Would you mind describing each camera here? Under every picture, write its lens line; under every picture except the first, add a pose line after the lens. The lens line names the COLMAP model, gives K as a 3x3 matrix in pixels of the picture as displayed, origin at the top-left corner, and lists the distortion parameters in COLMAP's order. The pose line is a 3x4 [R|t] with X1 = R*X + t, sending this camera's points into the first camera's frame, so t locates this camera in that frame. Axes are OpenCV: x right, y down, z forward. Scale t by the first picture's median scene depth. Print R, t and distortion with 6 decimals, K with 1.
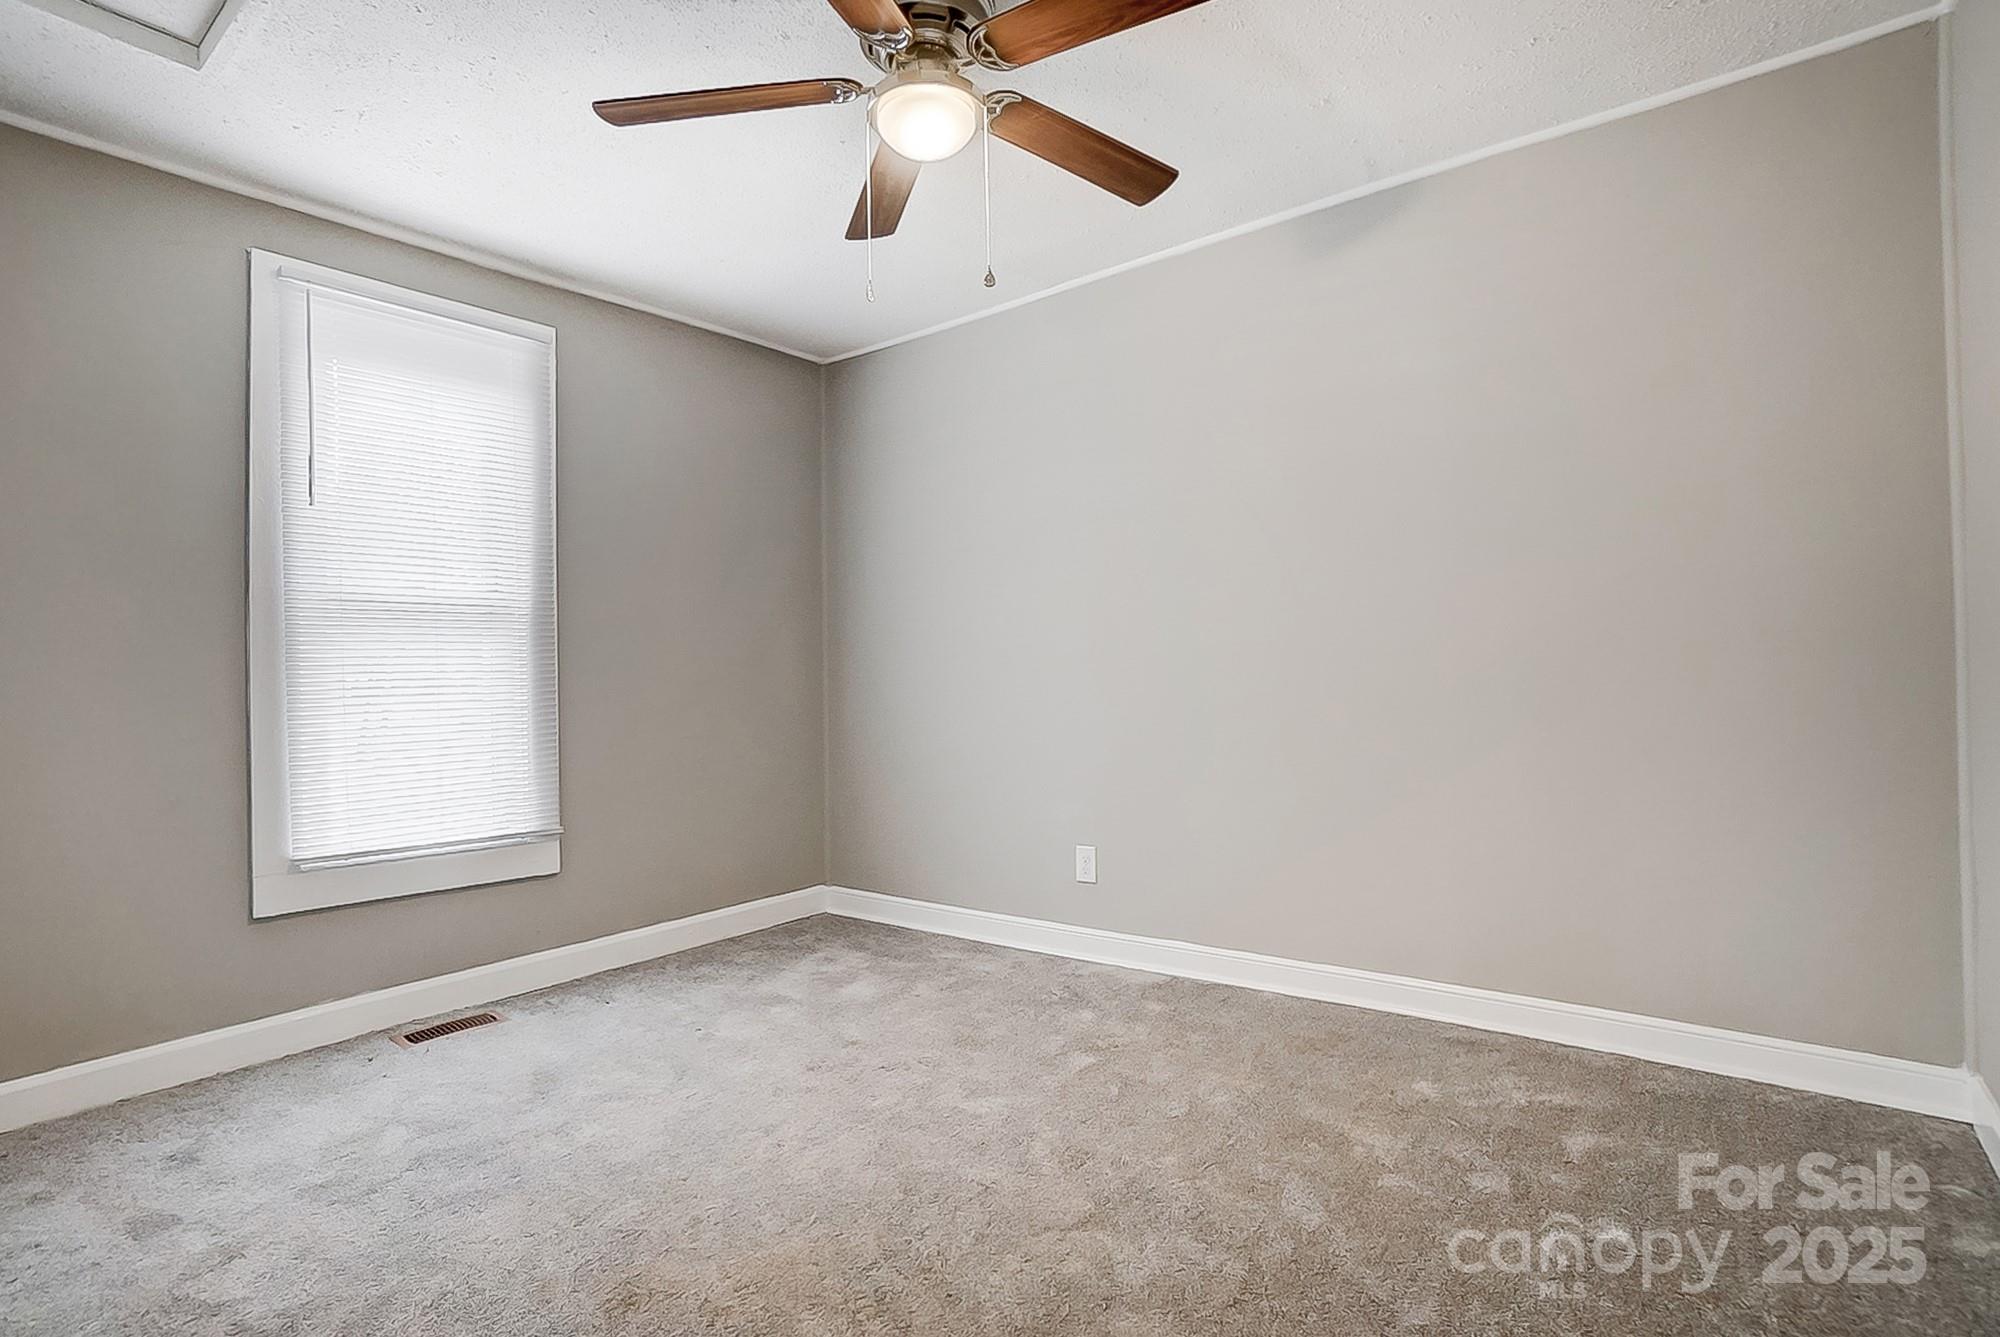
lens RADIAL K [[911.2, 0, 1001.3], [0, 911.2, 656.6], [0, 0, 1]] dist [0.000218, 0.000072]
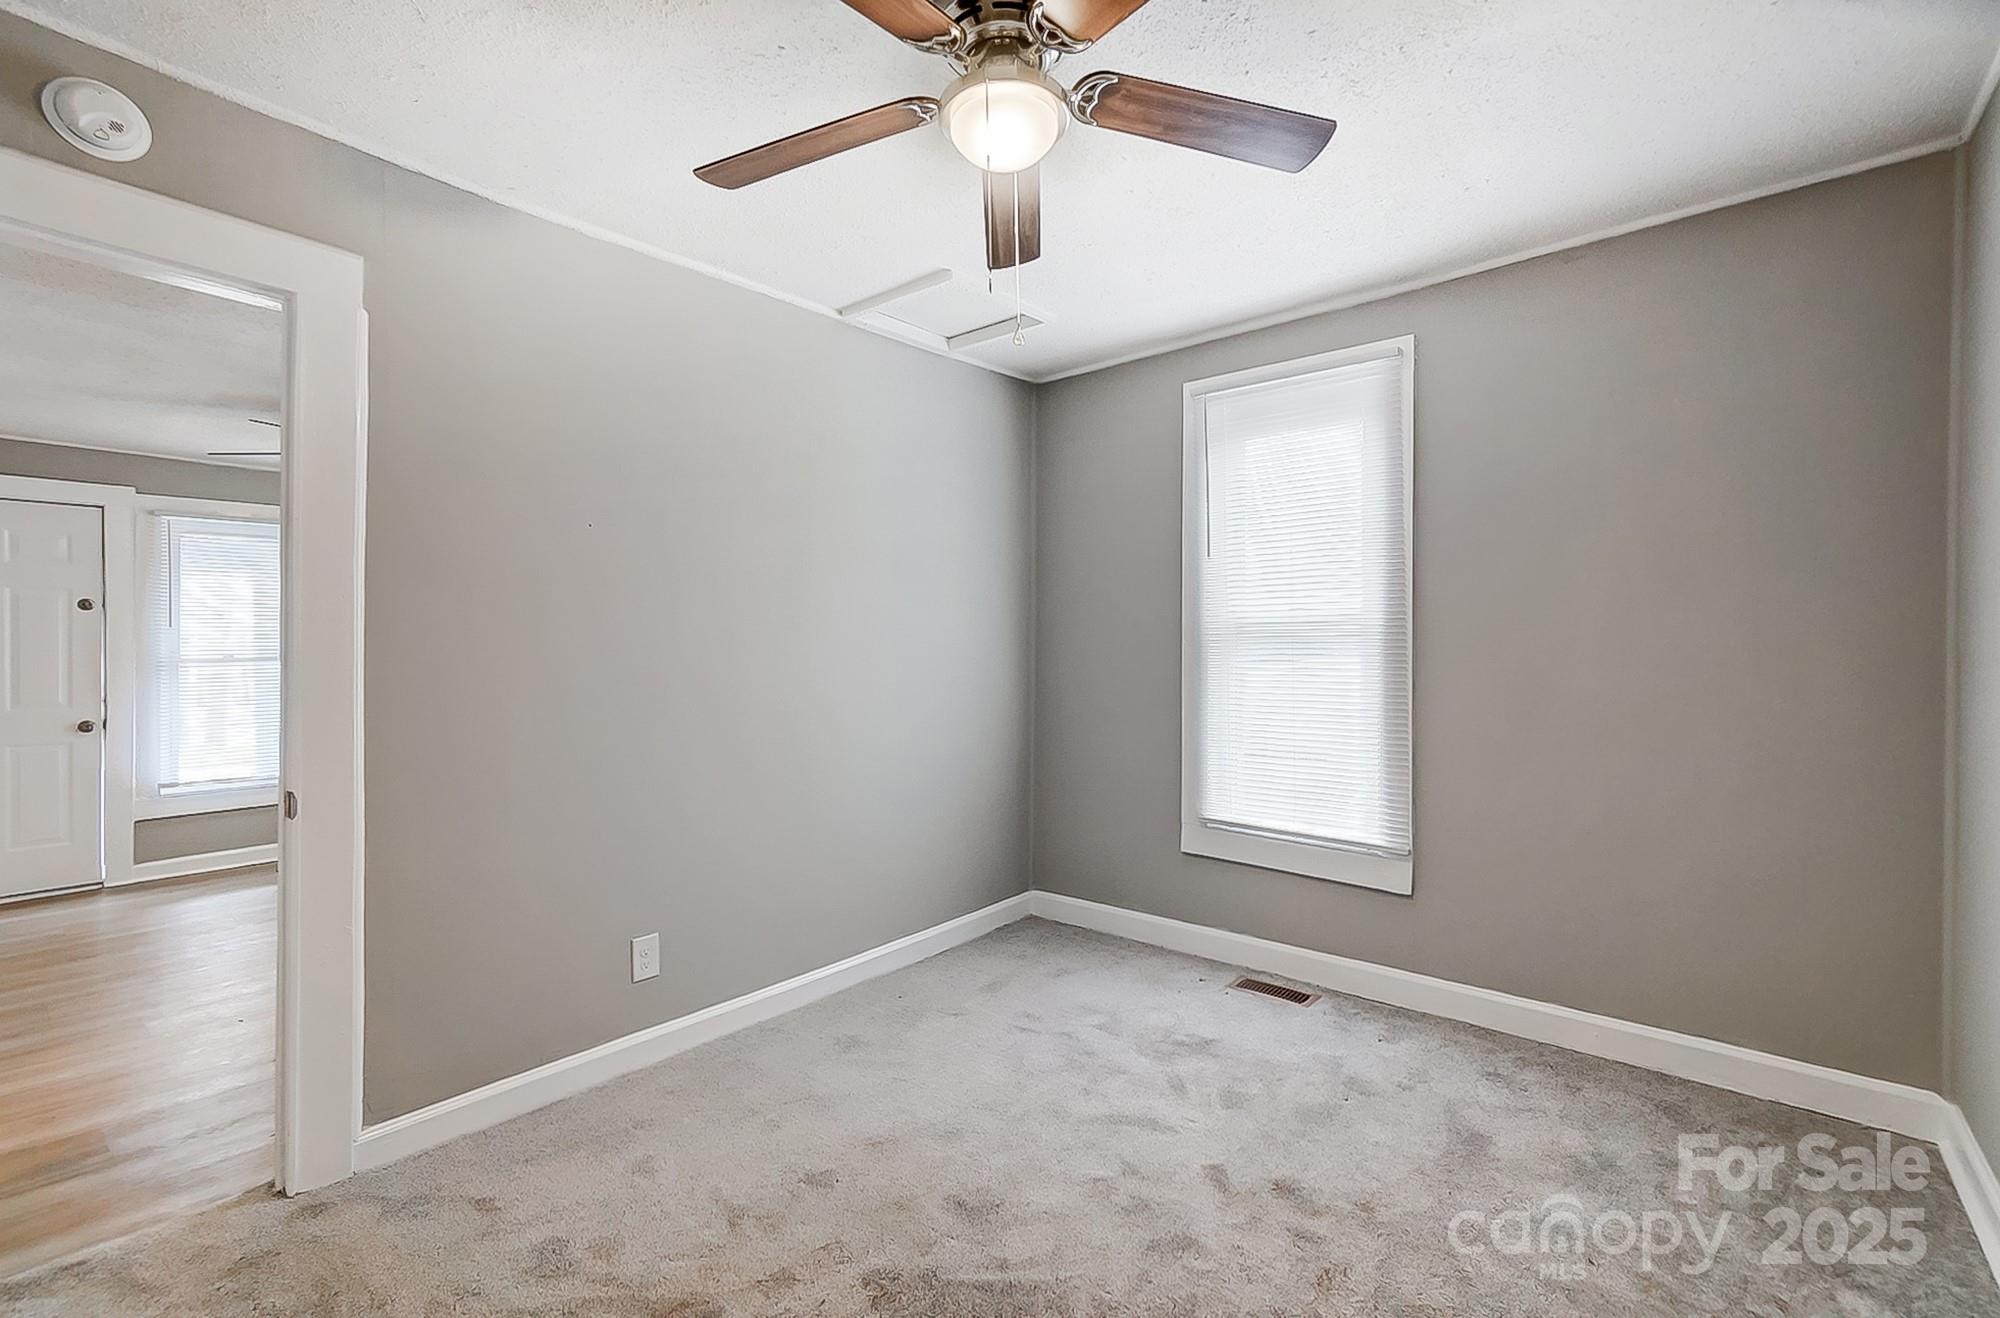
lens RADIAL K [[887.7, 0, 990.3], [0, 887.7, 658.1], [0, 0, 1]] dist [-0.001282, -0.000093]
pose [[-0.005112, 0.024515, -0.999686, 0.505377], [0.008887, 0.999661, 0.024469, -0.049209], [0.999947, -0.008759, -0.005328, 0.615634]]
